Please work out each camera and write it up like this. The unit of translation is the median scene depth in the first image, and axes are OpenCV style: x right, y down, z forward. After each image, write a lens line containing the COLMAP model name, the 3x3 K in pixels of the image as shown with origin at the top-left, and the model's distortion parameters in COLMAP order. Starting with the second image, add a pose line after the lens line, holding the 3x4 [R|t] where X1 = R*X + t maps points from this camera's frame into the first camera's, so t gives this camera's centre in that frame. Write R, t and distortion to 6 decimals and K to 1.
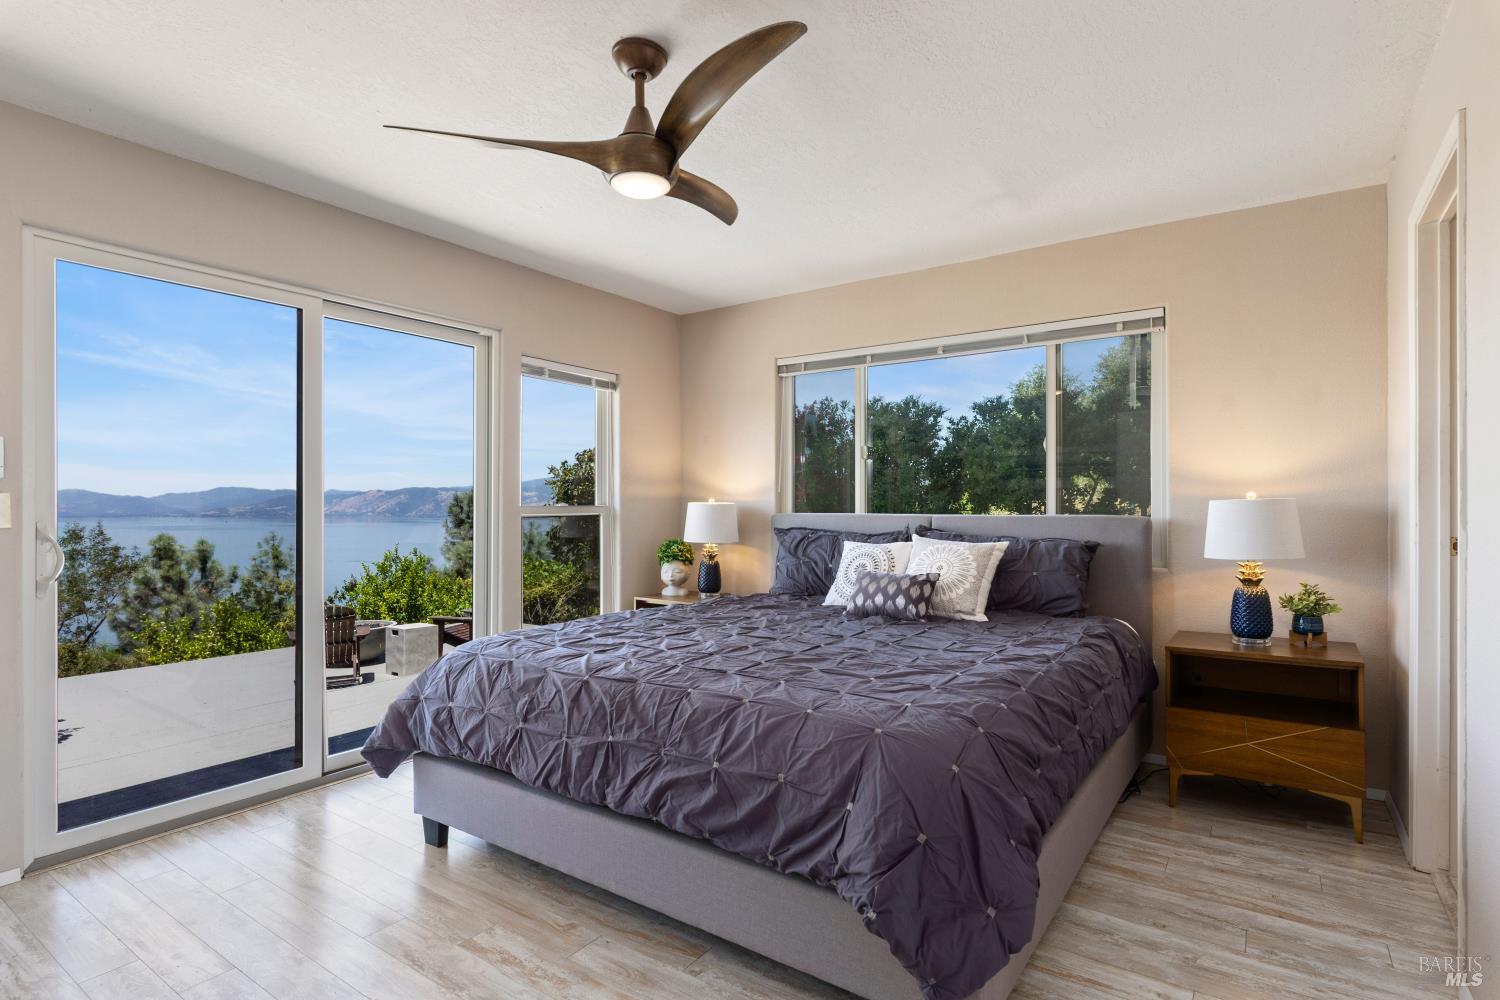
lens RADIAL K [[761.6, 0, 749.7], [0, 761.6, 499.8], [0, 0, 1]] dist [0.006185, 0.000120]
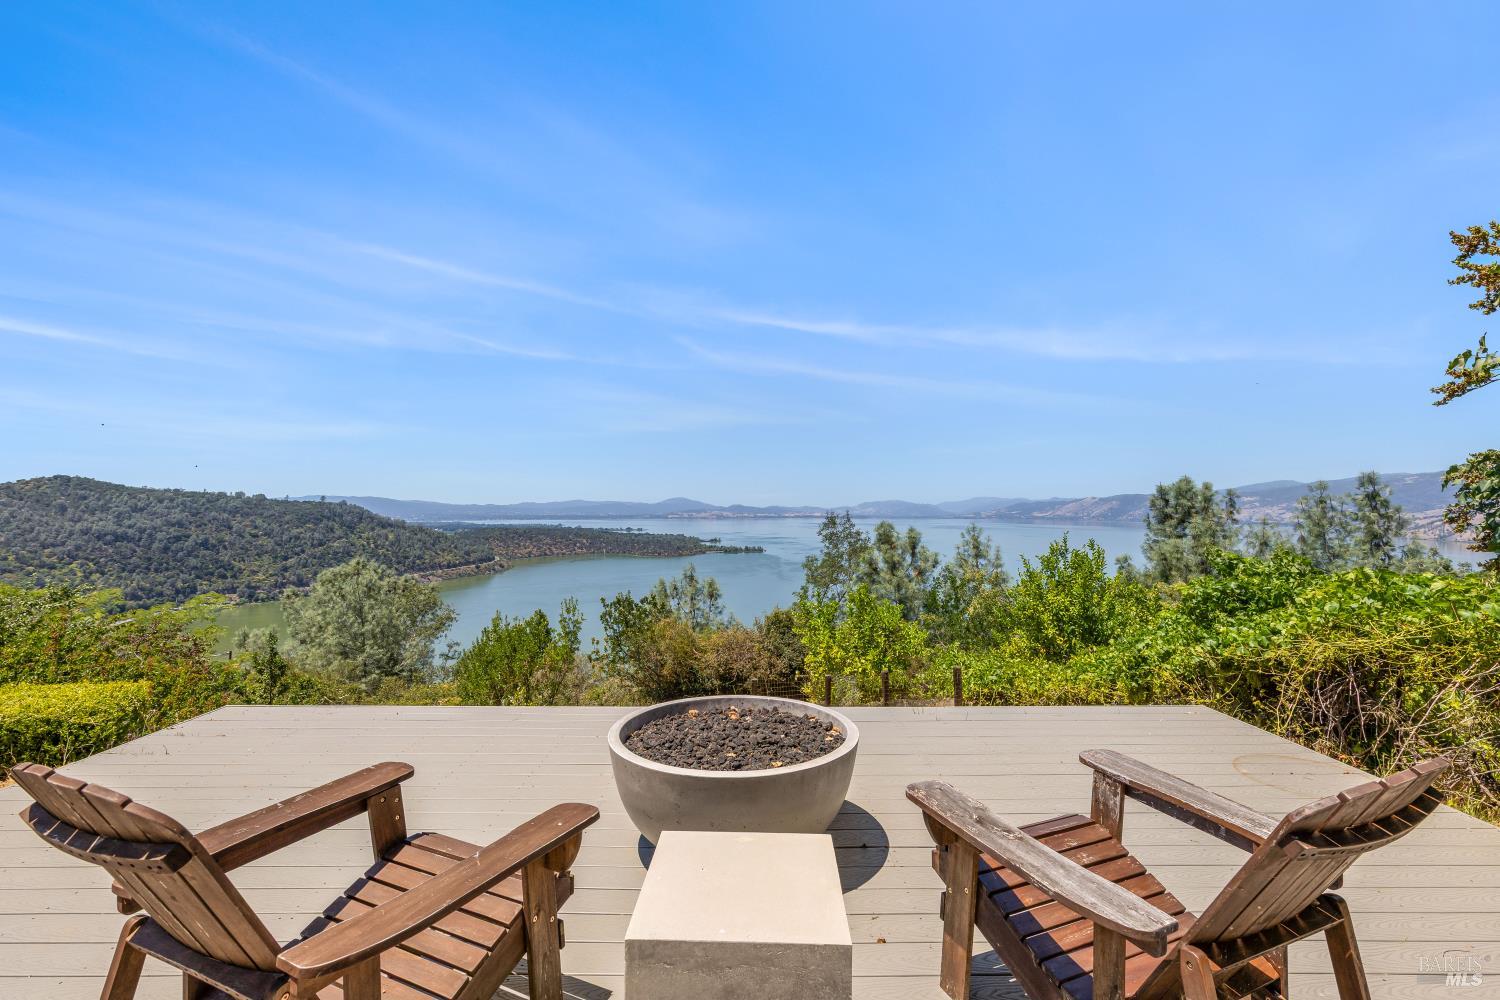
lens RADIAL K [[643.3, 0, 766.2], [0, 643.3, 510.0], [0, 0, 1]] dist [-0.003794, -0.000647]
pose [[0.601350, 0.001527, -0.798984, -0.132853], [0.002326, 0.999991, 0.003662, 0.033021], [0.798983, -0.004061, 0.601341, 0.381690]]
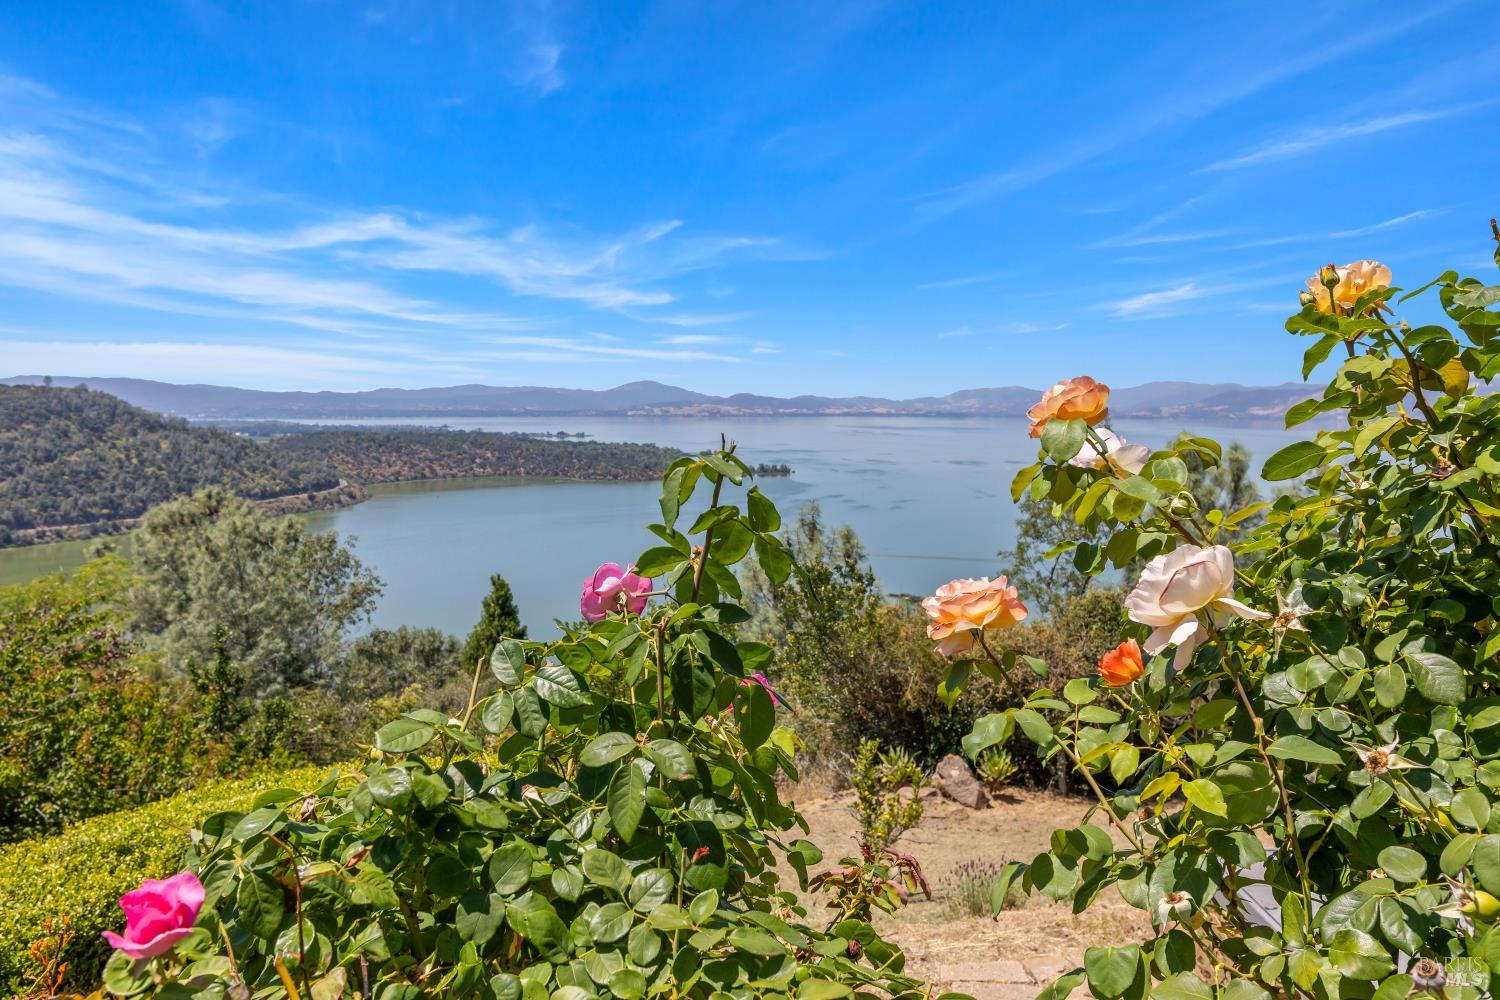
lens RADIAL K [[1089.5, 0, 763.5], [0, 1089.5, 500.8], [0, 0, 1]] dist [0.003931, -0.000351]
pose [[0.588362, 0.076640, -0.804958, -0.302497], [-0.001176, 0.995578, 0.093930, 0.021079], [0.808597, -0.054318, 0.585850, 0.199304]]
